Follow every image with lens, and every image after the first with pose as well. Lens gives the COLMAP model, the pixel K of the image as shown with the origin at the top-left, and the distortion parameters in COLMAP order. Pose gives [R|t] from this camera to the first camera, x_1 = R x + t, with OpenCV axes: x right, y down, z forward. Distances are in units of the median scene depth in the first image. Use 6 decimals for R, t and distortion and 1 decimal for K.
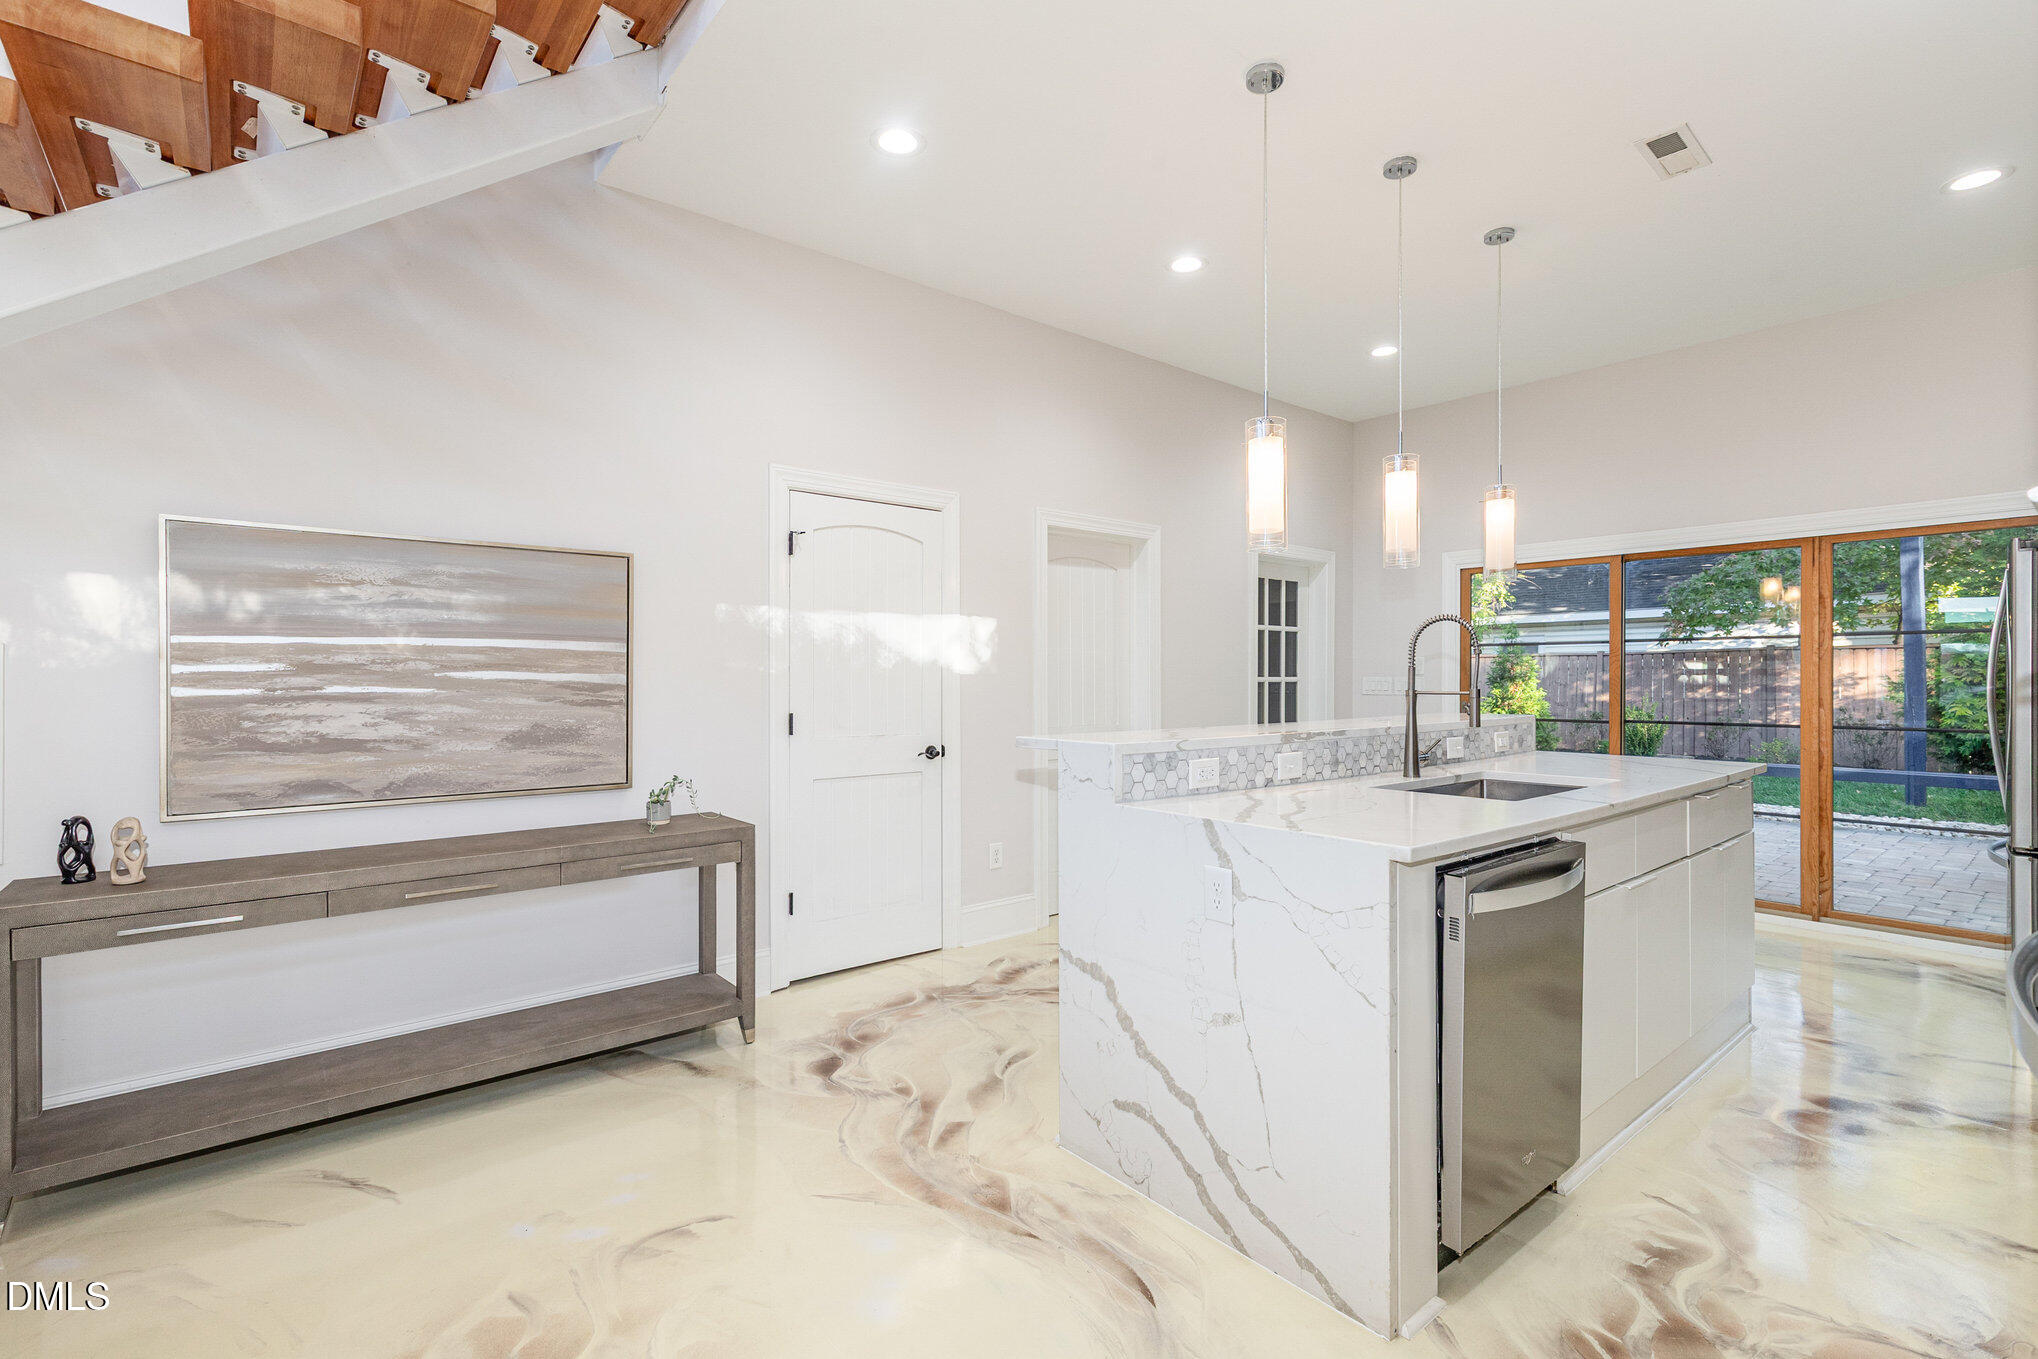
lens RADIAL K [[917.9, 0, 1019.0], [0, 917.9, 679.5], [0, 0, 1]] dist [0.003711, 0.000583]
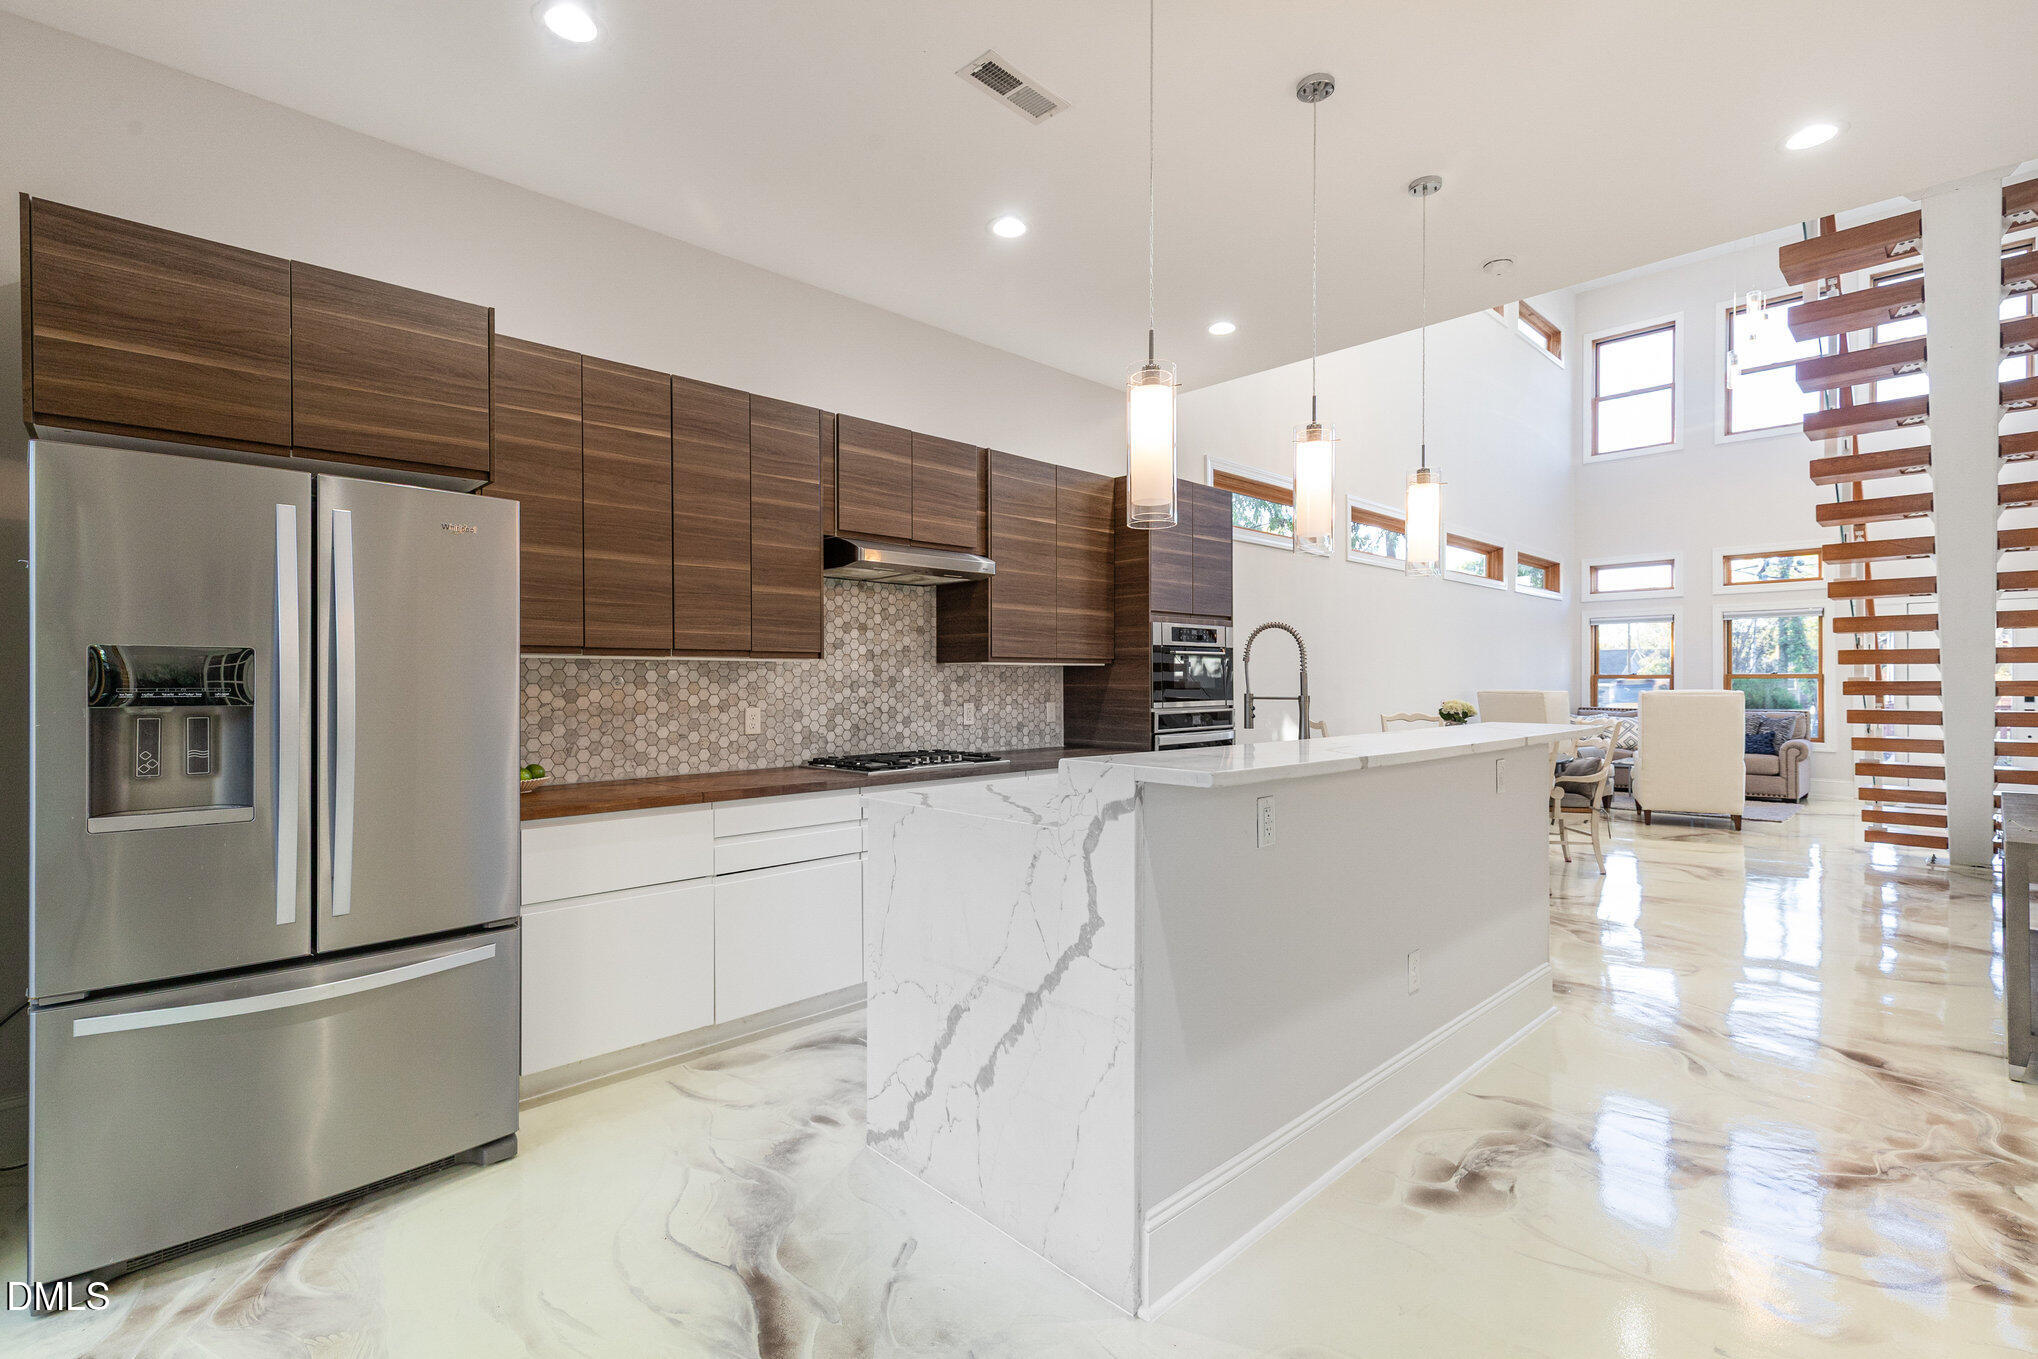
lens RADIAL K [[917.9, 0, 1019.0], [0, 917.9, 679.5], [0, 0, 1]] dist [0.003711, 0.000583]
pose [[-0.996997, 0.005969, -0.077215, 0.676431], [0.005707, 0.999977, 0.003617, -0.009531], [0.077235, 0.003165, -0.997008, 1.636978]]
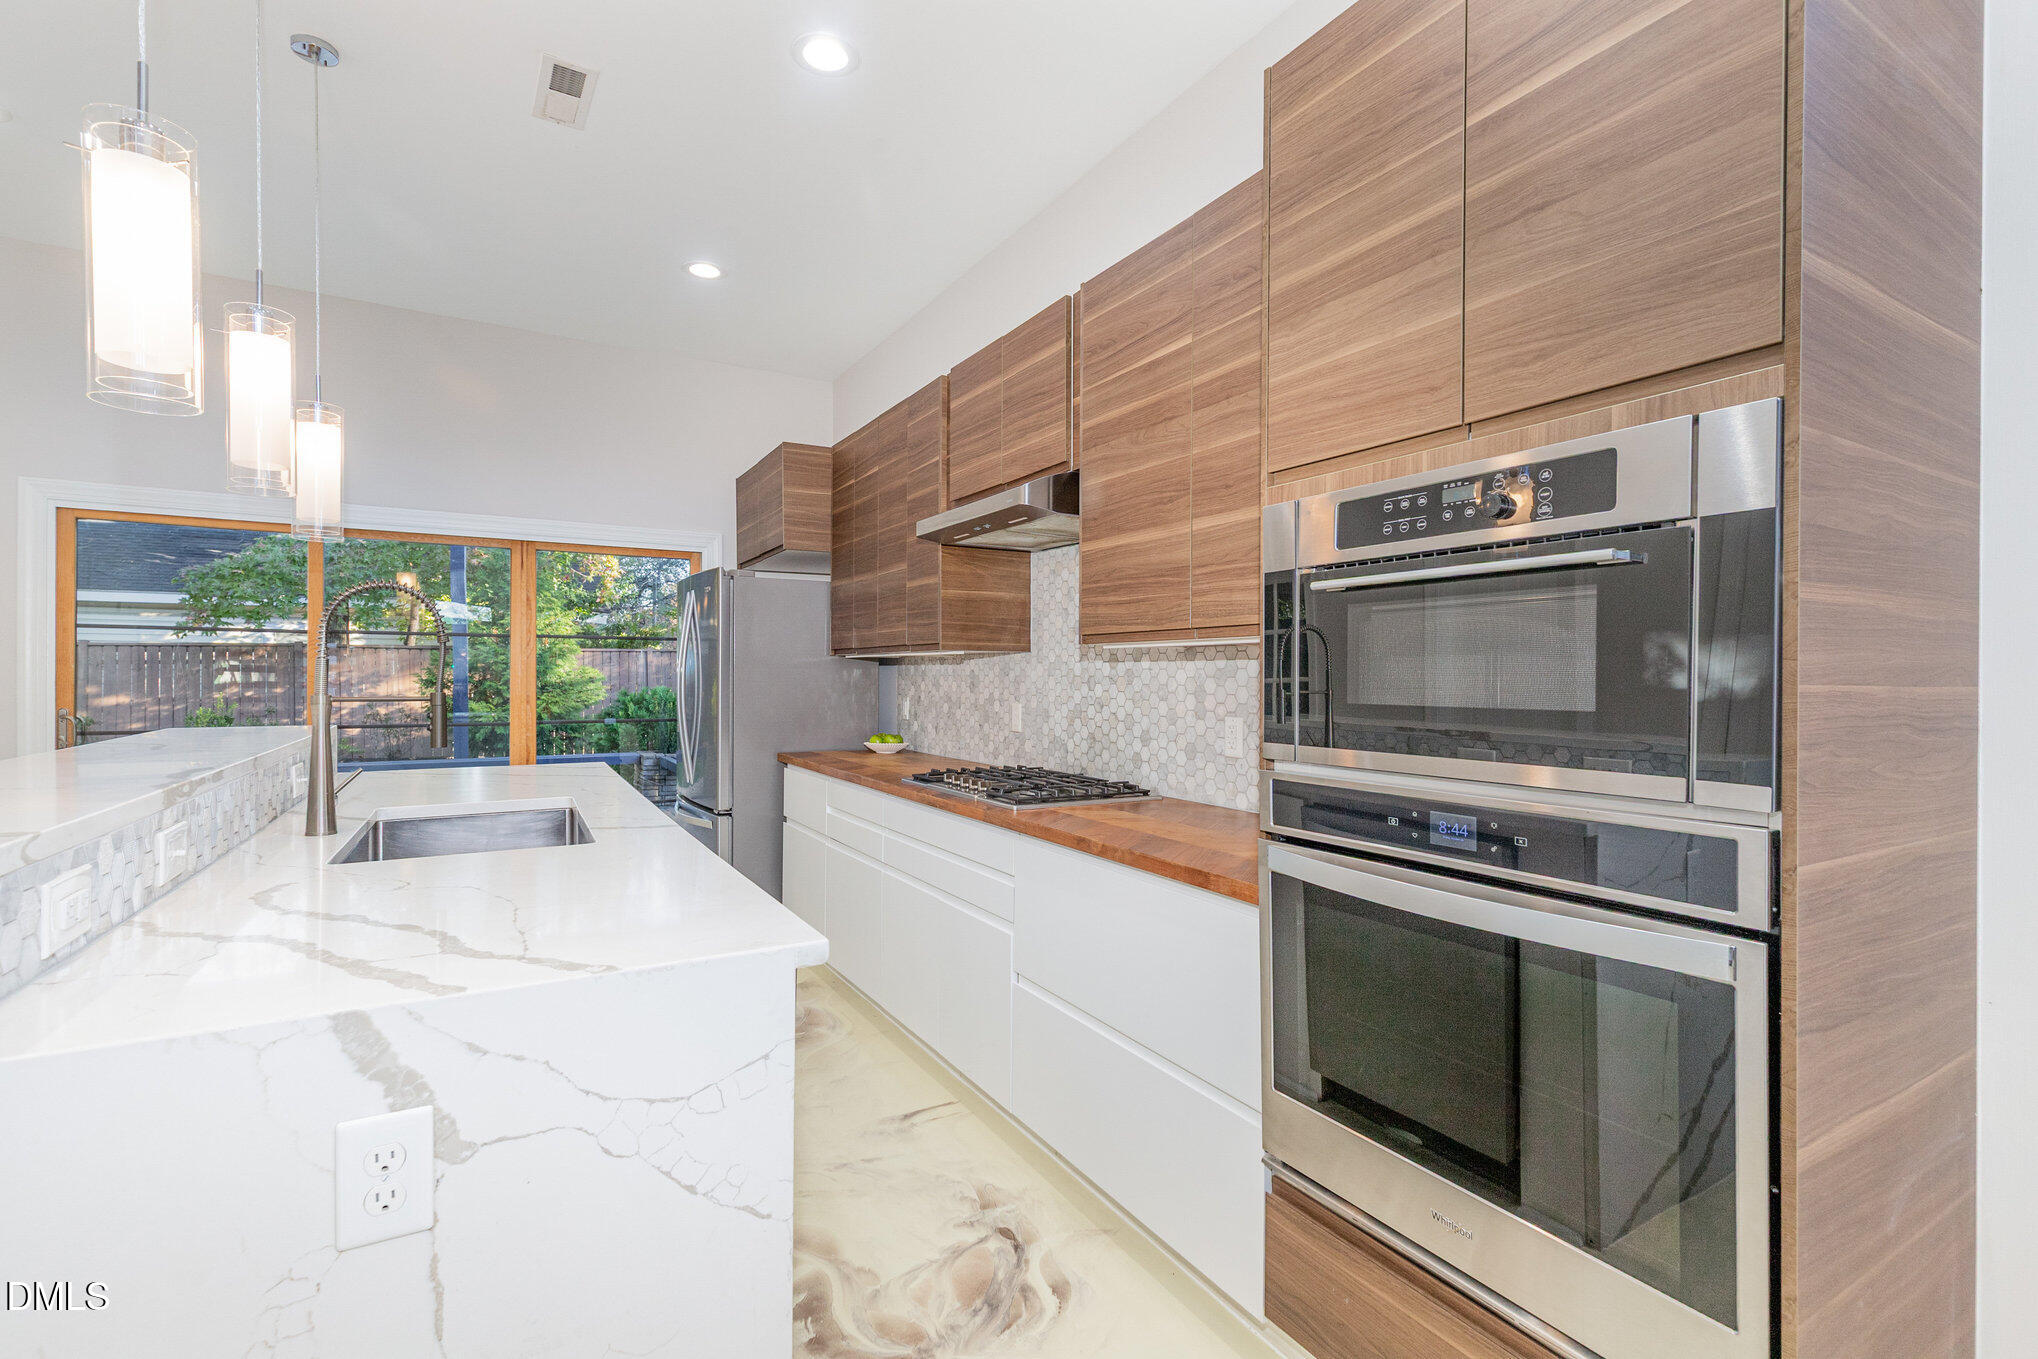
lens RADIAL K [[917.9, 0, 1019.0], [0, 917.9, 679.5], [0, 0, 1]] dist [0.003711, 0.000583]
pose [[0.158431, -0.000278, 0.987370, -0.094089], [-0.003121, 0.999995, 0.000783, -0.000990], [-0.987365, -0.003206, 0.158429, 0.364780]]
